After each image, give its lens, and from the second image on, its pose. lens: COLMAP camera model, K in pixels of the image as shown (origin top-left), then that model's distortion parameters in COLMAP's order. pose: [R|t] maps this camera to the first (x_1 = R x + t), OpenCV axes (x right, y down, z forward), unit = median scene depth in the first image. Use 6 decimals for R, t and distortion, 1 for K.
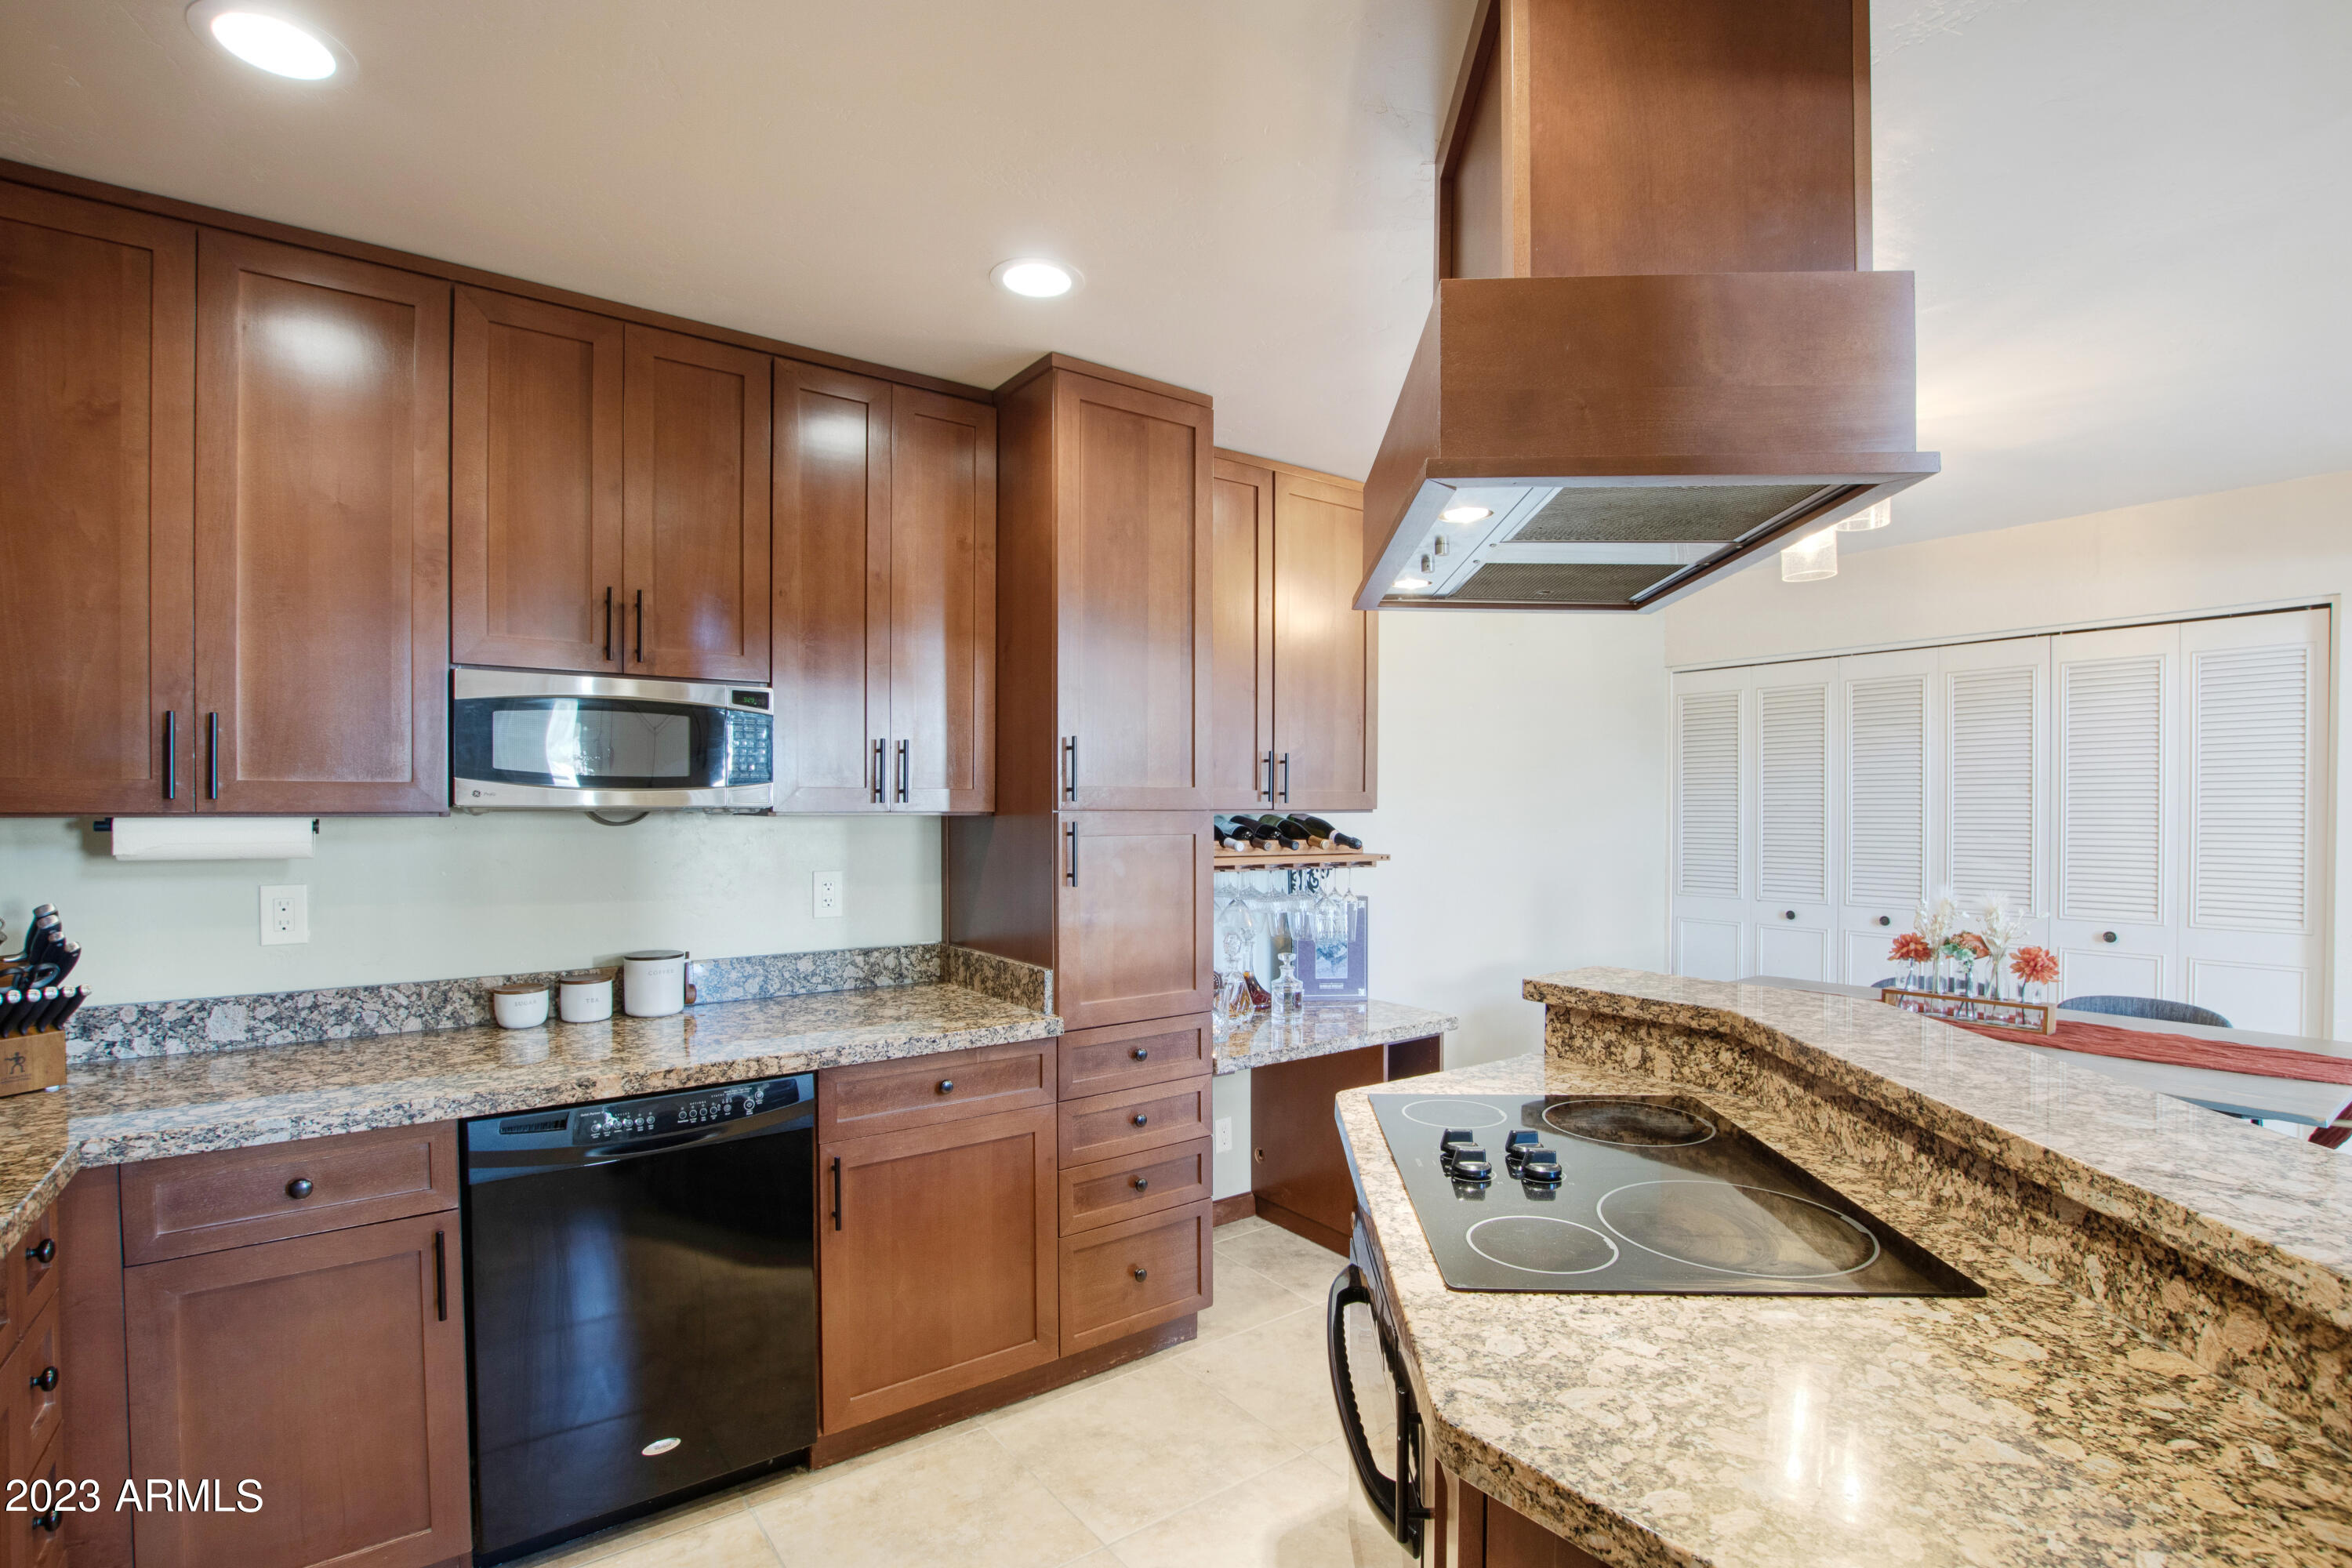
lens RADIAL K [[1109.8, 0, 1173.9], [0, 1109.8, 808.7], [0, 0, 1]] dist [-0.025298, 0.005420]
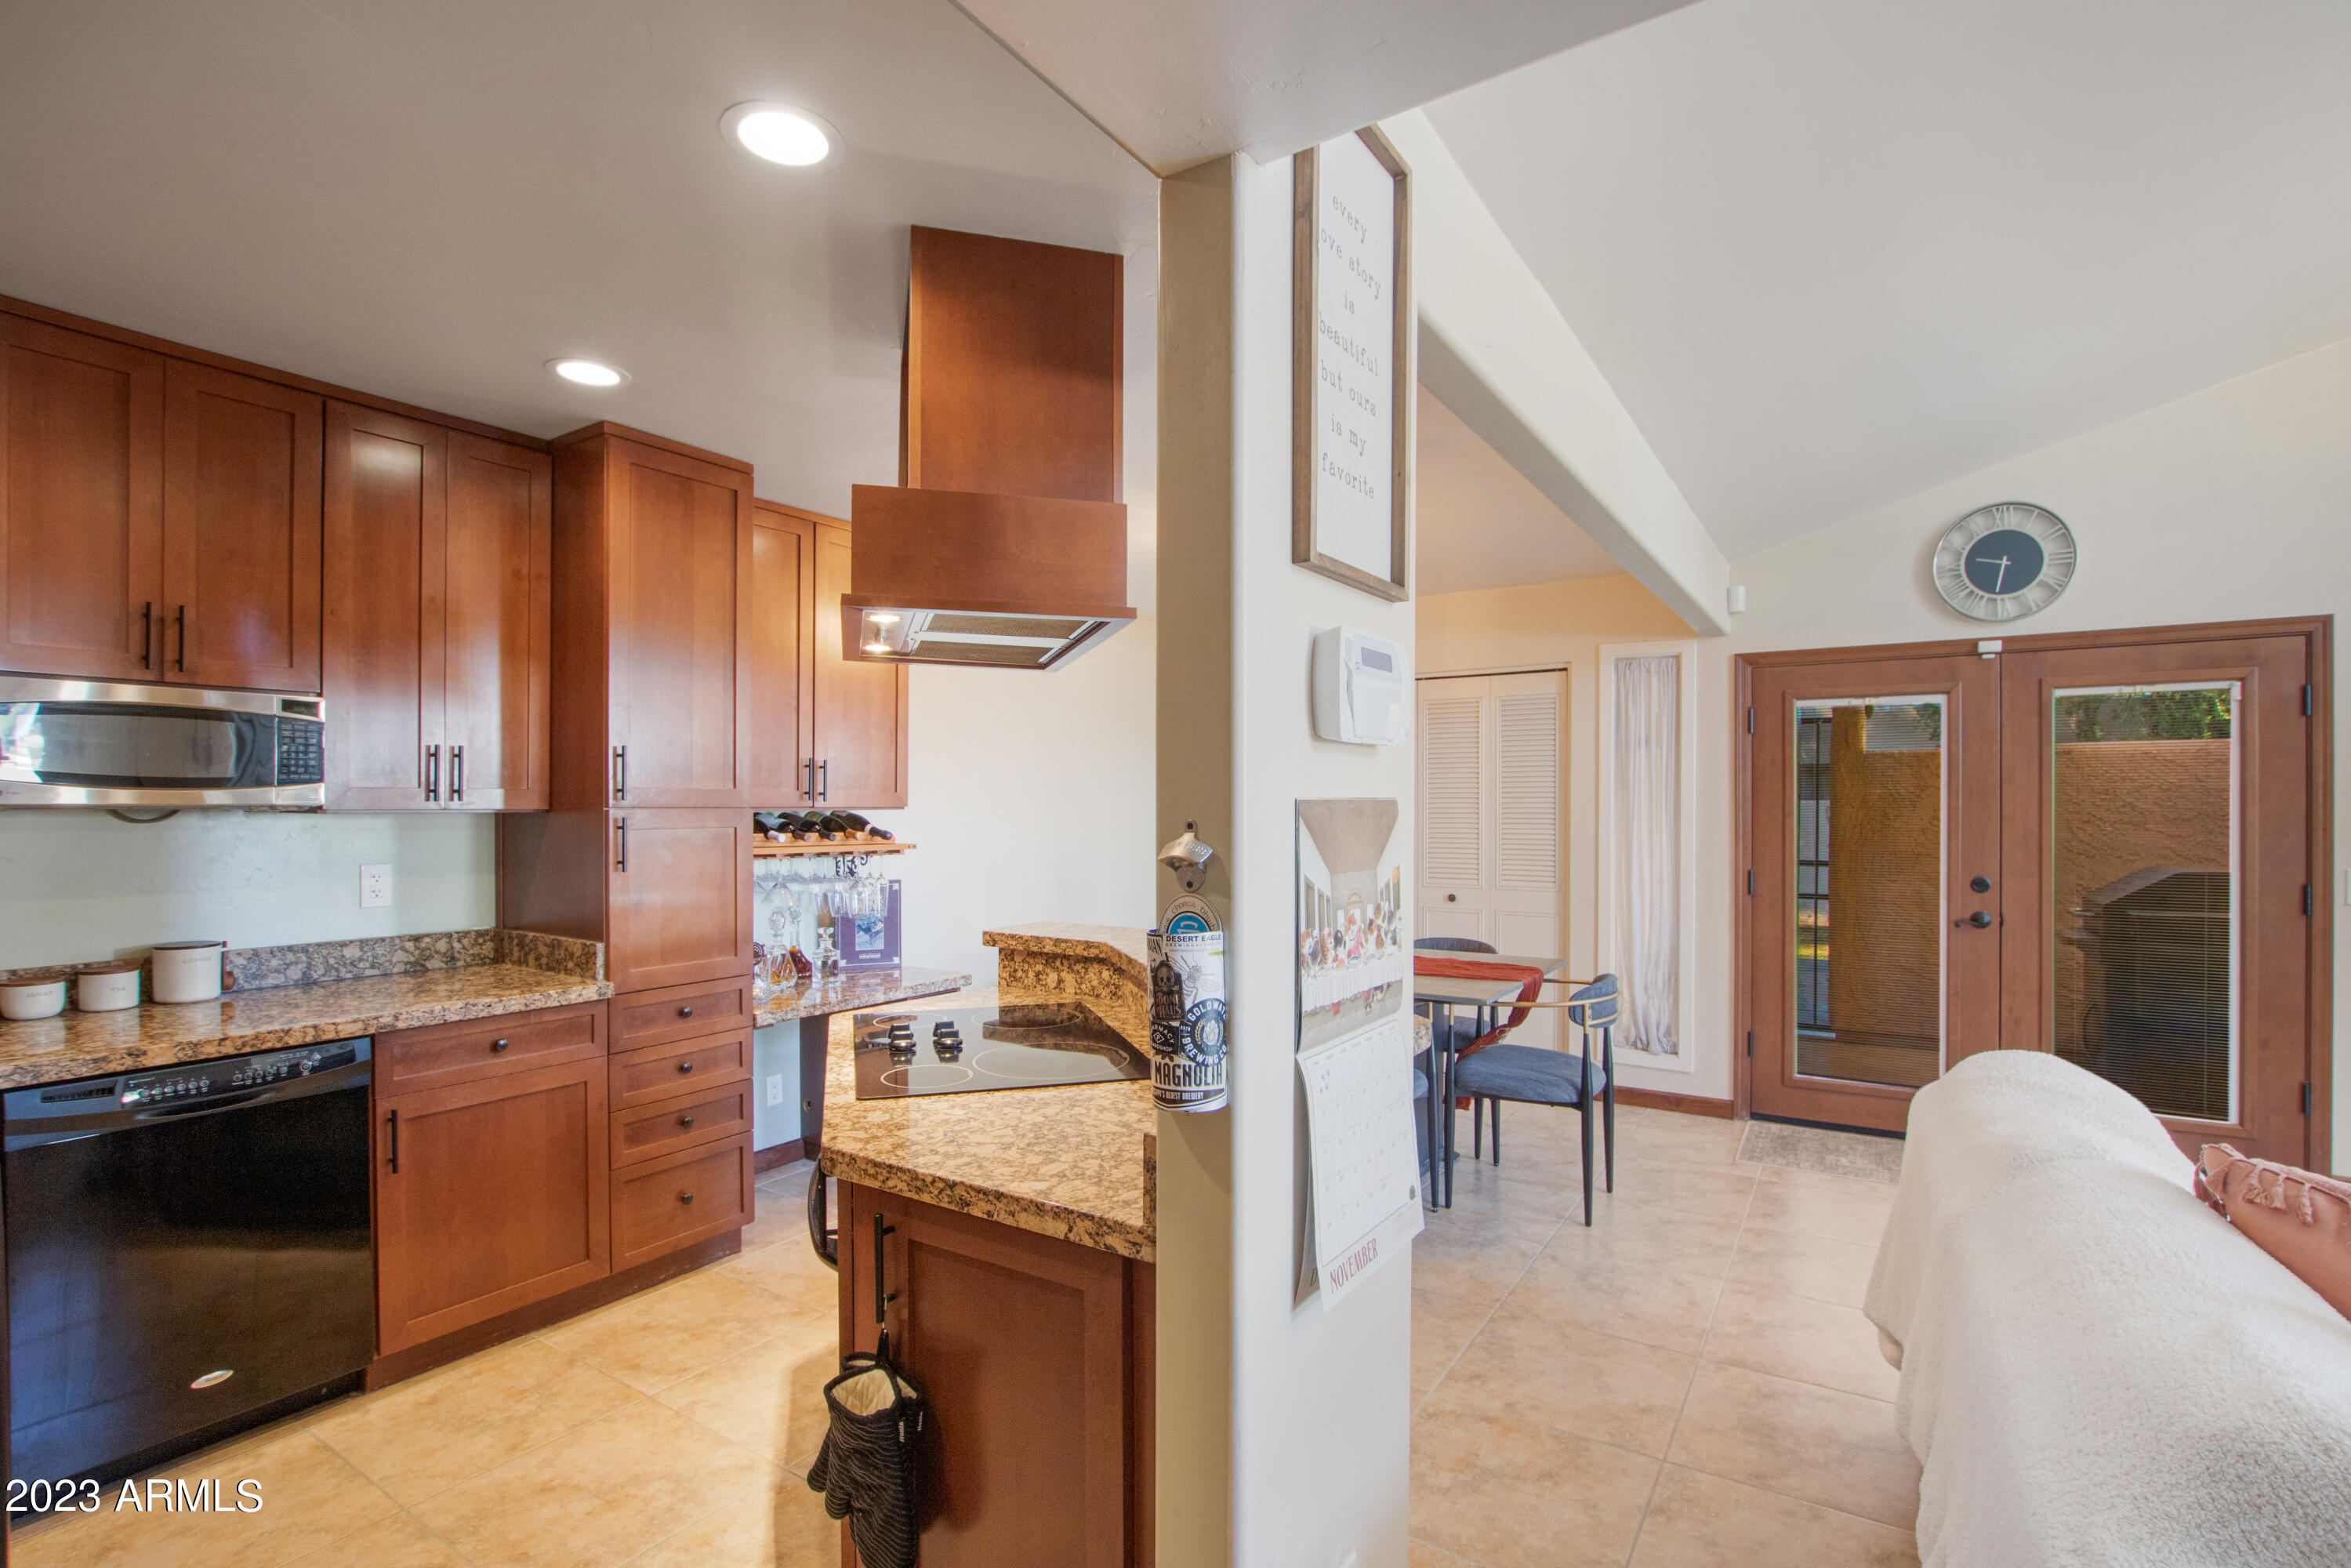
lens RADIAL K [[1109.3, 0, 1183.7], [0, 1109.3, 801.8], [0, 0, 1]] dist [-0.025298, 0.005420]
pose [[0.936079, 0.000991, 0.351788, 0.061970], [0.000295, 0.999993, -0.003602, -0.000673], [-0.351789, 0.003476, 0.936073, -0.348849]]
